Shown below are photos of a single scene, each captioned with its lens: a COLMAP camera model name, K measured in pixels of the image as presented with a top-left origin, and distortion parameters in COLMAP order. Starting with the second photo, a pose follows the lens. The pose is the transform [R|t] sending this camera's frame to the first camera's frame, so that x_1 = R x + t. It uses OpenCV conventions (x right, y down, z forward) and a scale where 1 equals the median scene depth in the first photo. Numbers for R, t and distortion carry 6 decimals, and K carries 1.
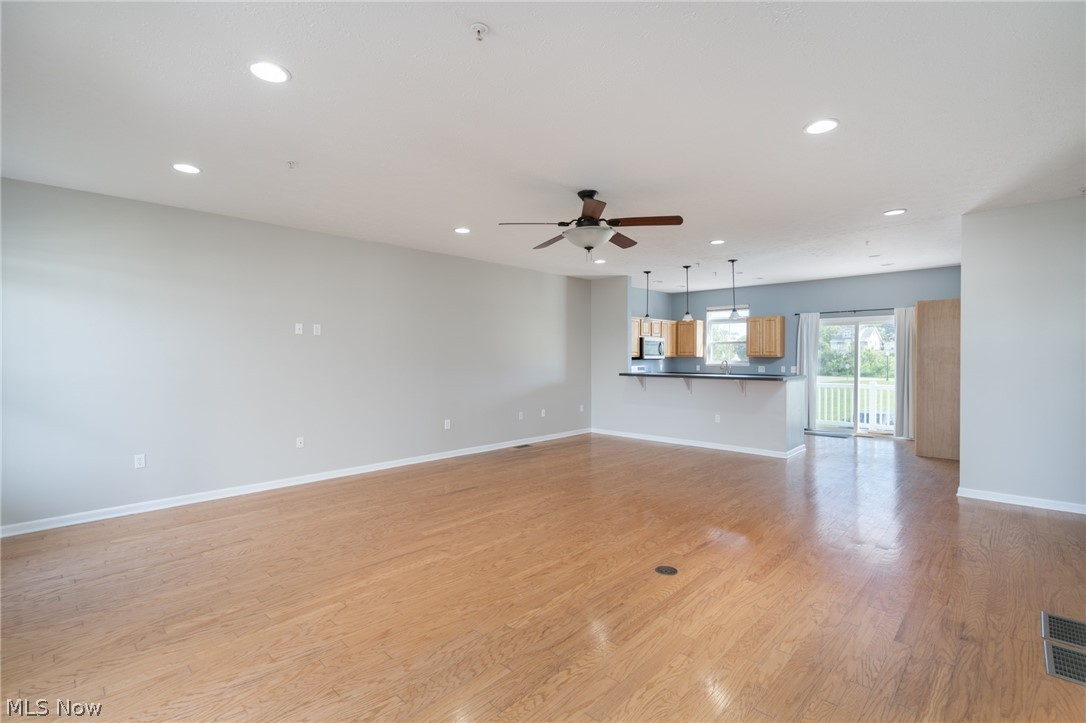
lens RADIAL K [[498.2, 0, 543.0], [0, 498.2, 361.5], [0, 0, 1]] dist [-0.001705, -0.000168]
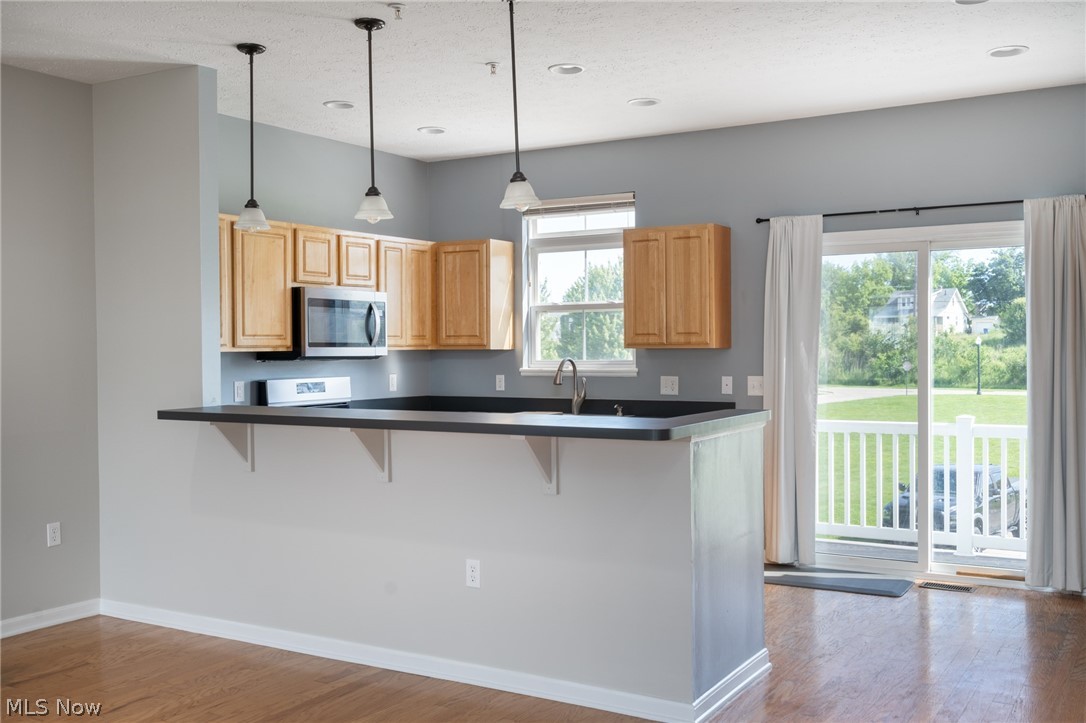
lens RADIAL K [[1073.5, 0, 543.0], [0, 1073.5, 361.5], [0, 0, 1]] dist [0.008775, 0.009381]
pose [[0.975398, -0.008778, 0.220274, 0.199454], [0.008570, 0.999961, 0.001902, -0.002600], [-0.220282, 0.000033, 0.975436, 0.317149]]
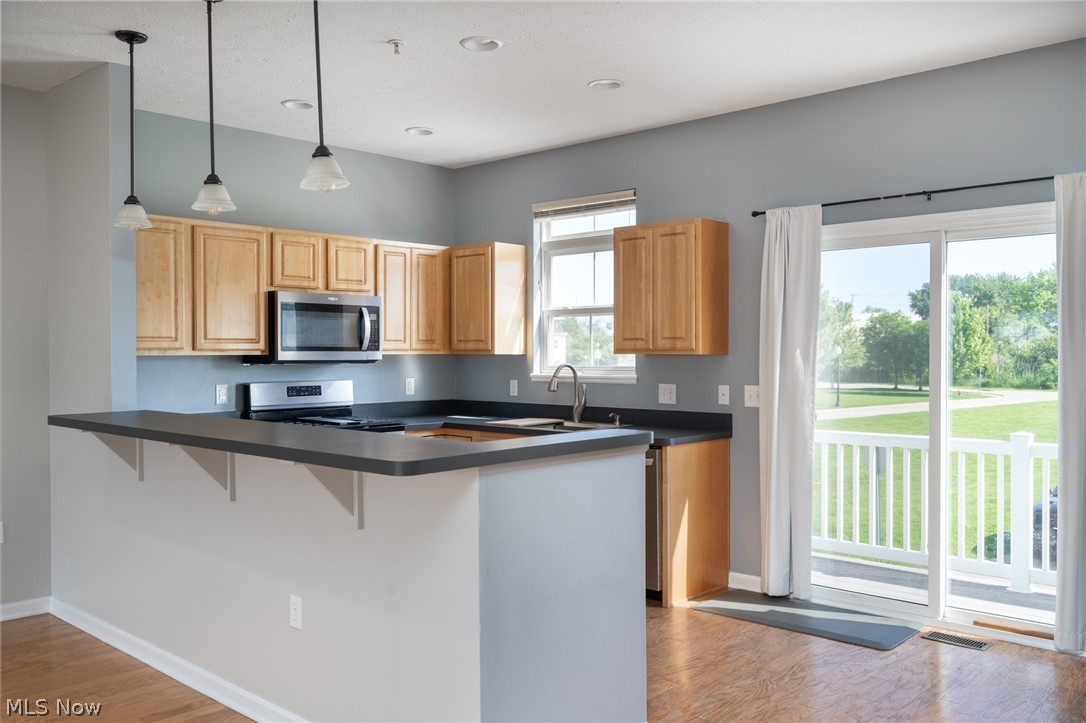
lens RADIAL K [[915.5, 0, 543.0], [0, 915.5, 361.5], [0, 0, 1]] dist [0.012864, -0.003754]
pose [[0.999929, -0.000807, 0.011871, 0.359324], [0.000816, 0.999999, -0.000783, -0.004399], [-0.011870, 0.000793, 0.999929, 0.429203]]
